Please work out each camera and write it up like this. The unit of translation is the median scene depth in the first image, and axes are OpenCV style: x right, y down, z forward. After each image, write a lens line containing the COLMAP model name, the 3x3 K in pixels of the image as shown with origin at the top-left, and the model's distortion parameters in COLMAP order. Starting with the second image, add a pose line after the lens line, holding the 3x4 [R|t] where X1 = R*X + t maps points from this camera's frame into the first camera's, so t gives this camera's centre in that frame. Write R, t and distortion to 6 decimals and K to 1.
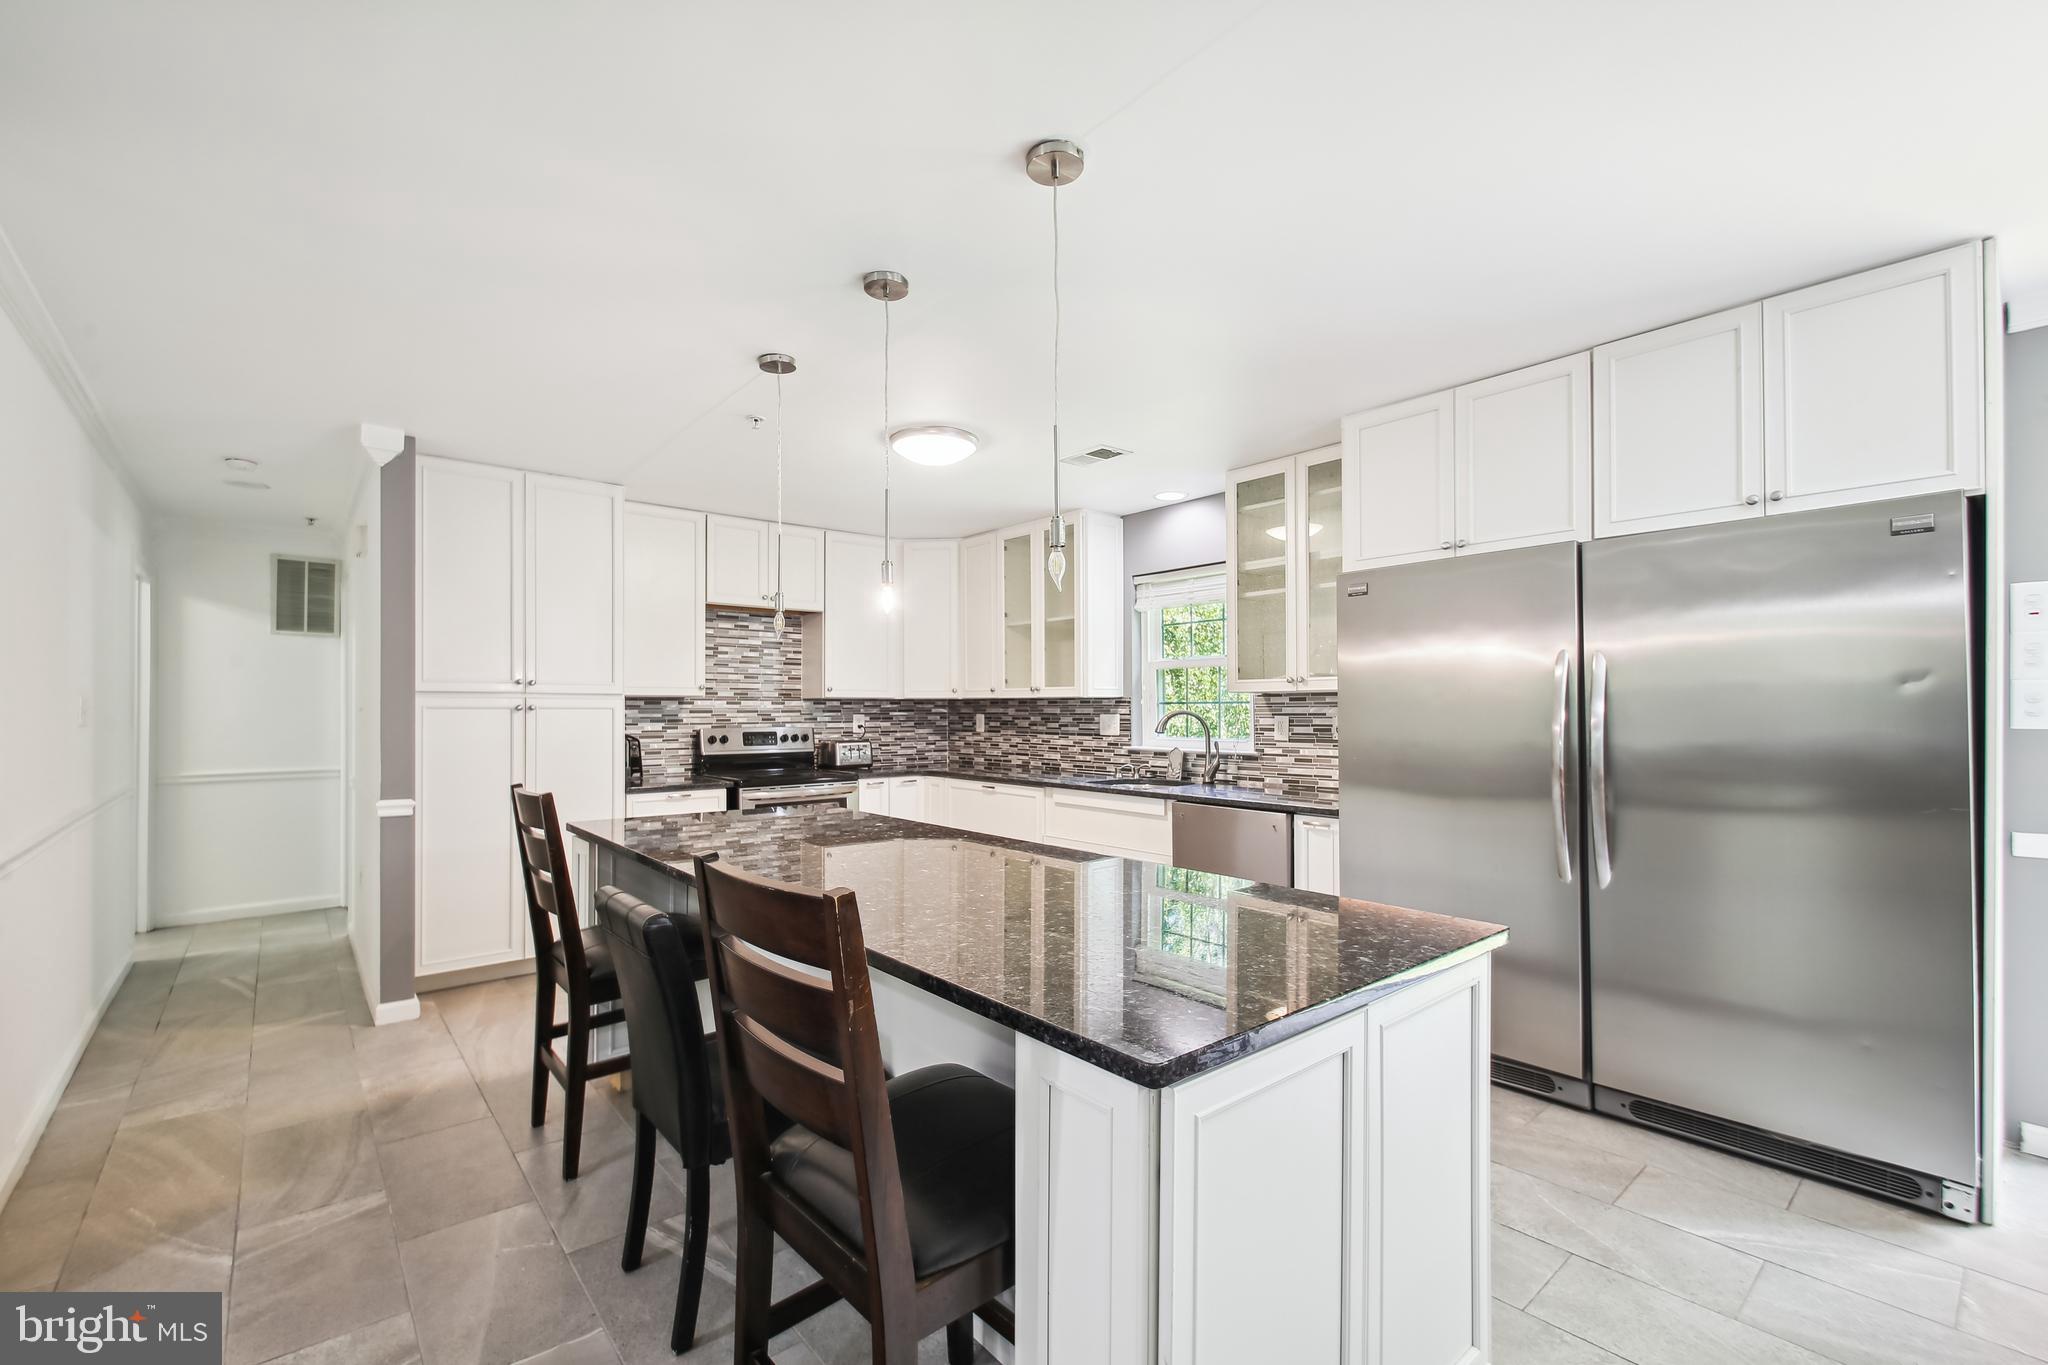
lens RADIAL K [[886.5, 0, 1019.3], [0, 886.5, 700.0], [0, 0, 1]] dist [-0.000968, -0.000635]
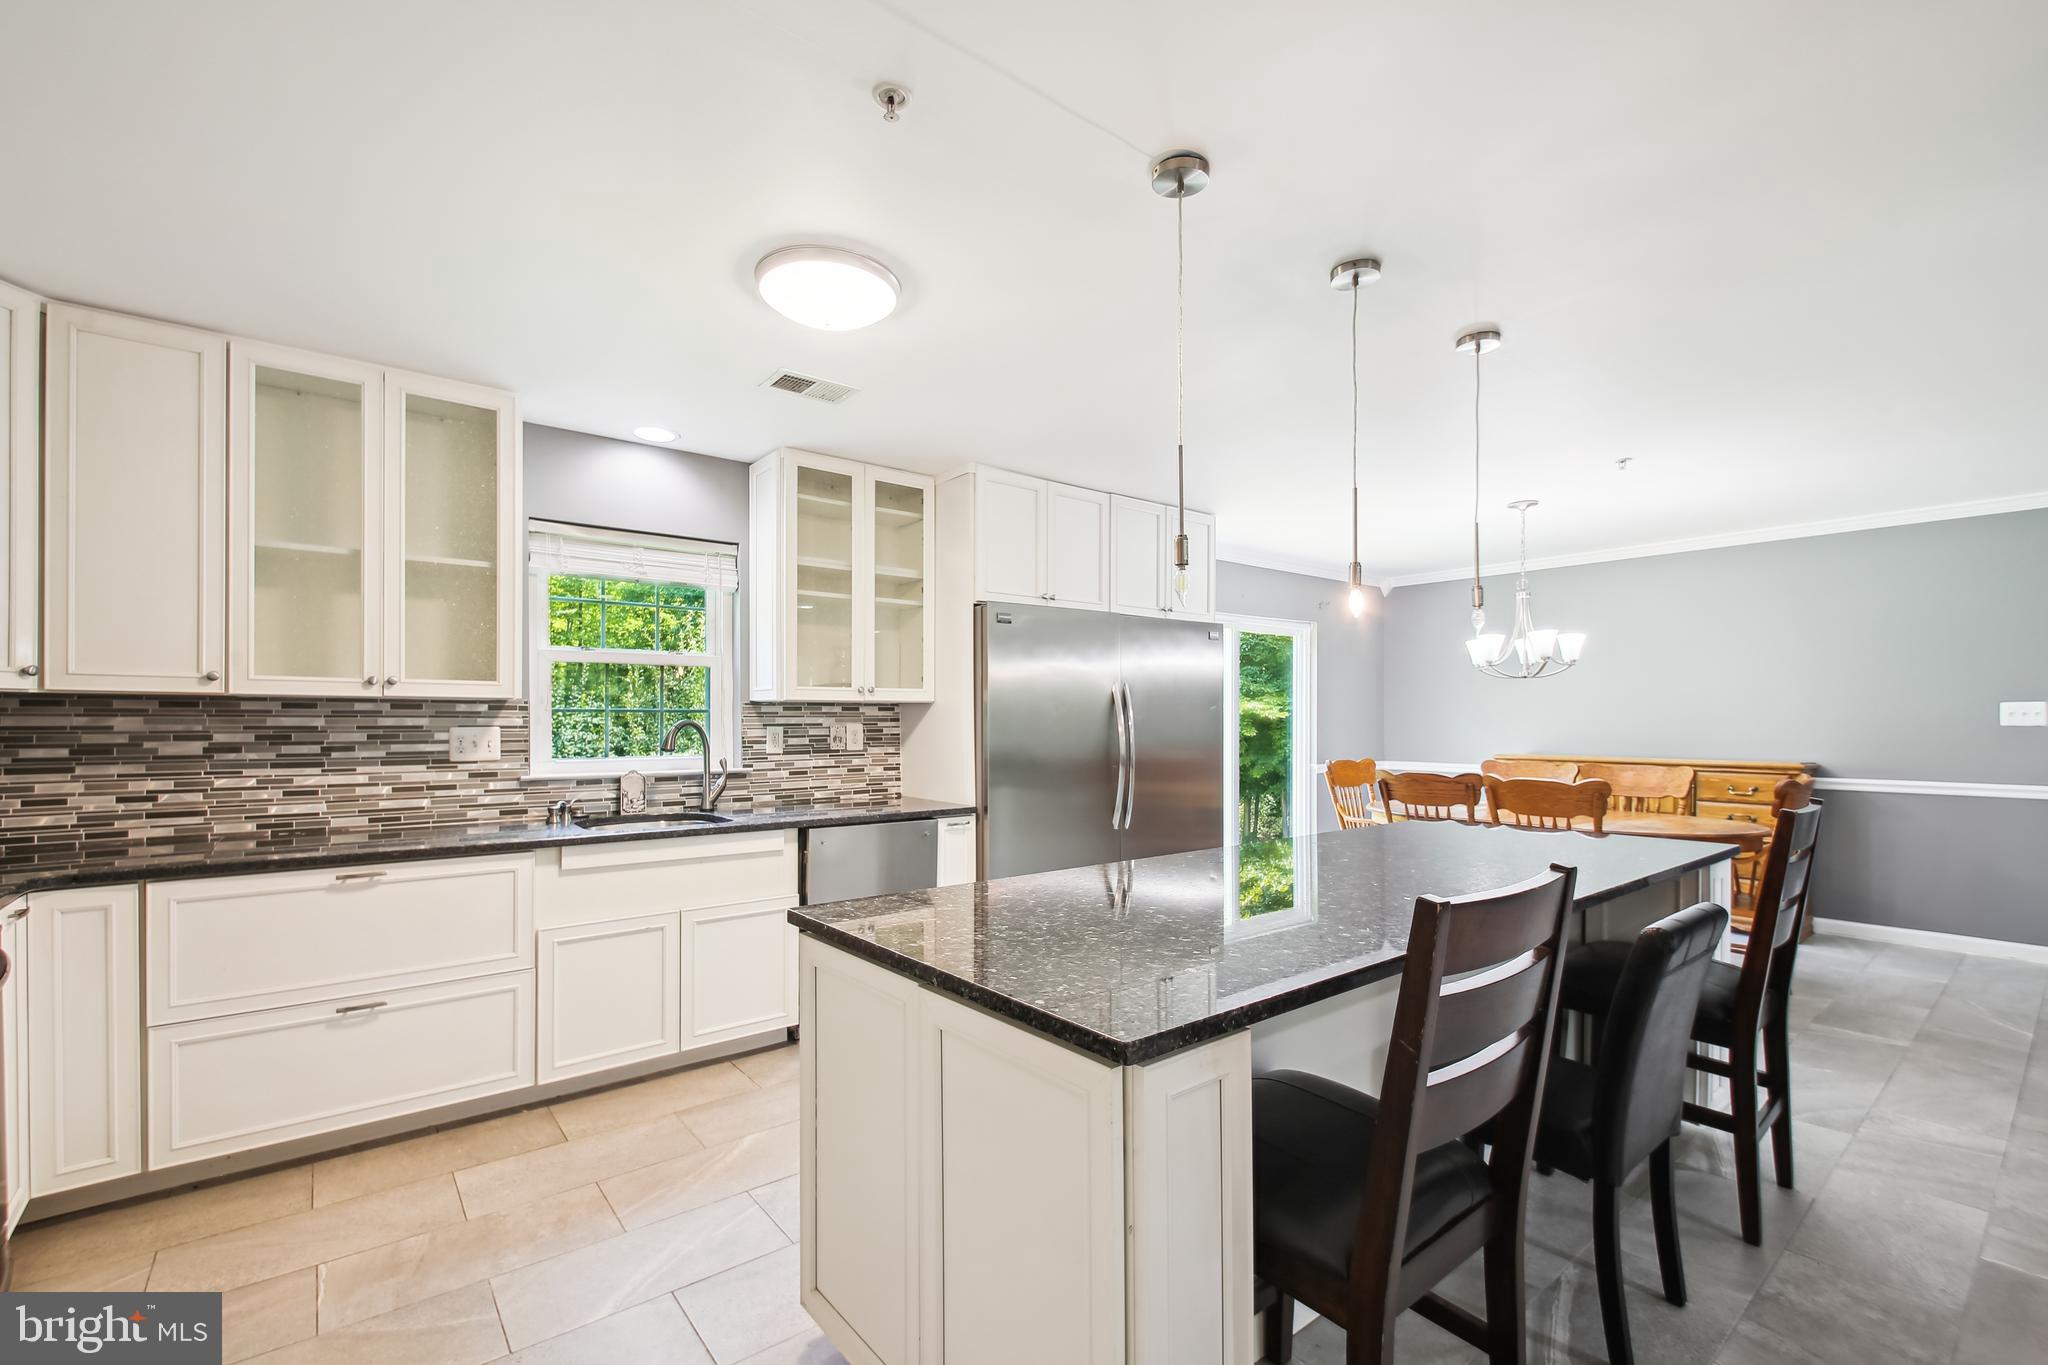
lens RADIAL K [[866.4, 0, 1019.7], [0, 866.4, 713.2], [0, 0, 1]] dist [-0.000760, -0.000133]
pose [[0.028505, 0.009692, 0.999547, -0.570478], [-0.010576, 0.999900, -0.009394, 0.009471], [-0.999538, -0.010304, 0.028604, 0.694817]]
